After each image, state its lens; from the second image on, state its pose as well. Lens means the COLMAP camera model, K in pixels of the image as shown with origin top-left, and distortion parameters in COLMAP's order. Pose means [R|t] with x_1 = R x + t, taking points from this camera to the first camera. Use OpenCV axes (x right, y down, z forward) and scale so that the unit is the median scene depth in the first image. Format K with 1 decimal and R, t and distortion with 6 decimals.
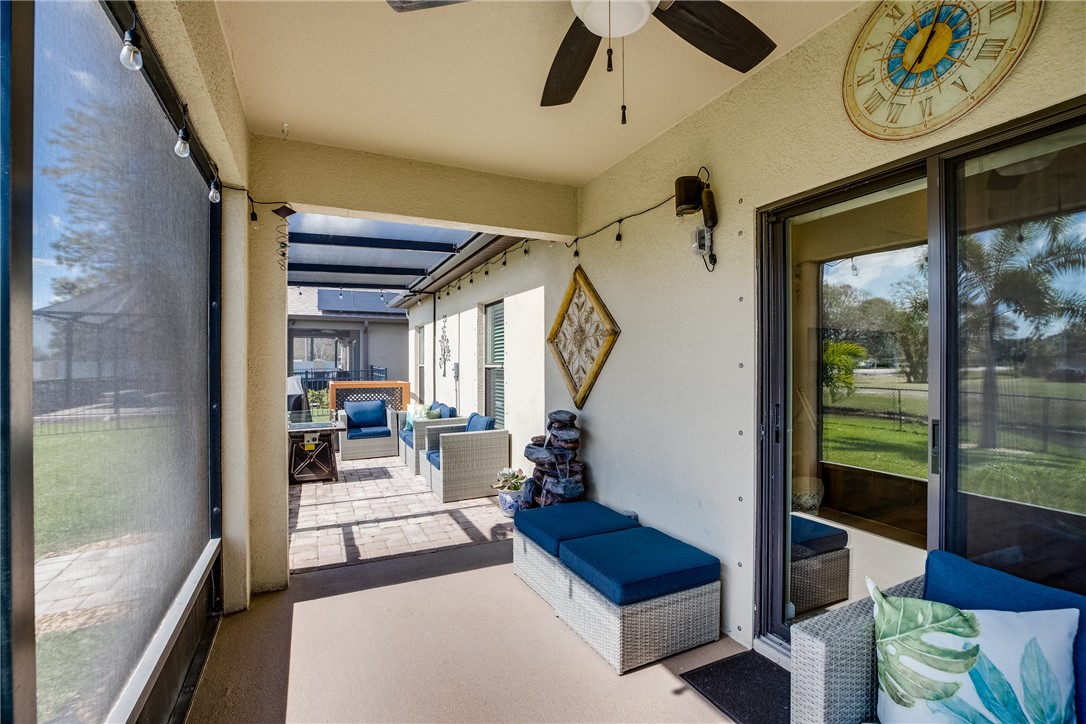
lens RADIAL K [[498.6, 0, 545.3], [0, 498.6, 364.0], [0, 0, 1]] dist [-0.046778, 0.014010]
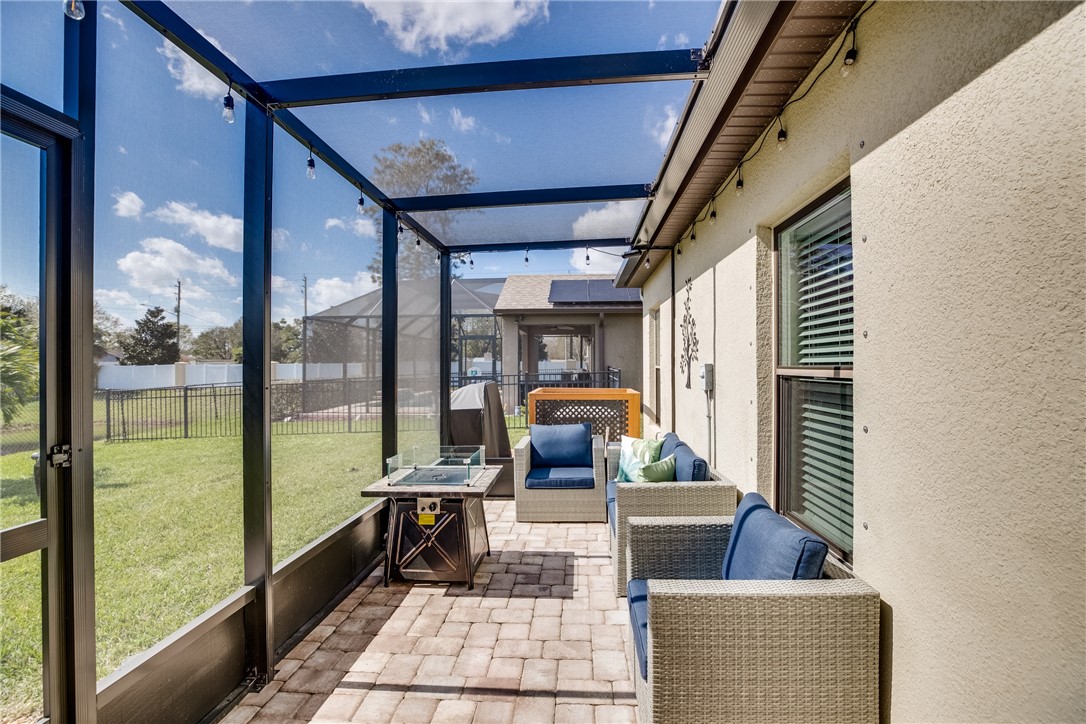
lens RADIAL K [[498.6, 0, 545.3], [0, 498.6, 364.0], [0, 0, 1]] dist [-0.046778, 0.014010]
pose [[0.873319, -0.002270, -0.487143, -0.076294], [0.002872, 0.999996, 0.000490, -0.002869], [0.487140, -0.001827, 0.873322, 0.465154]]
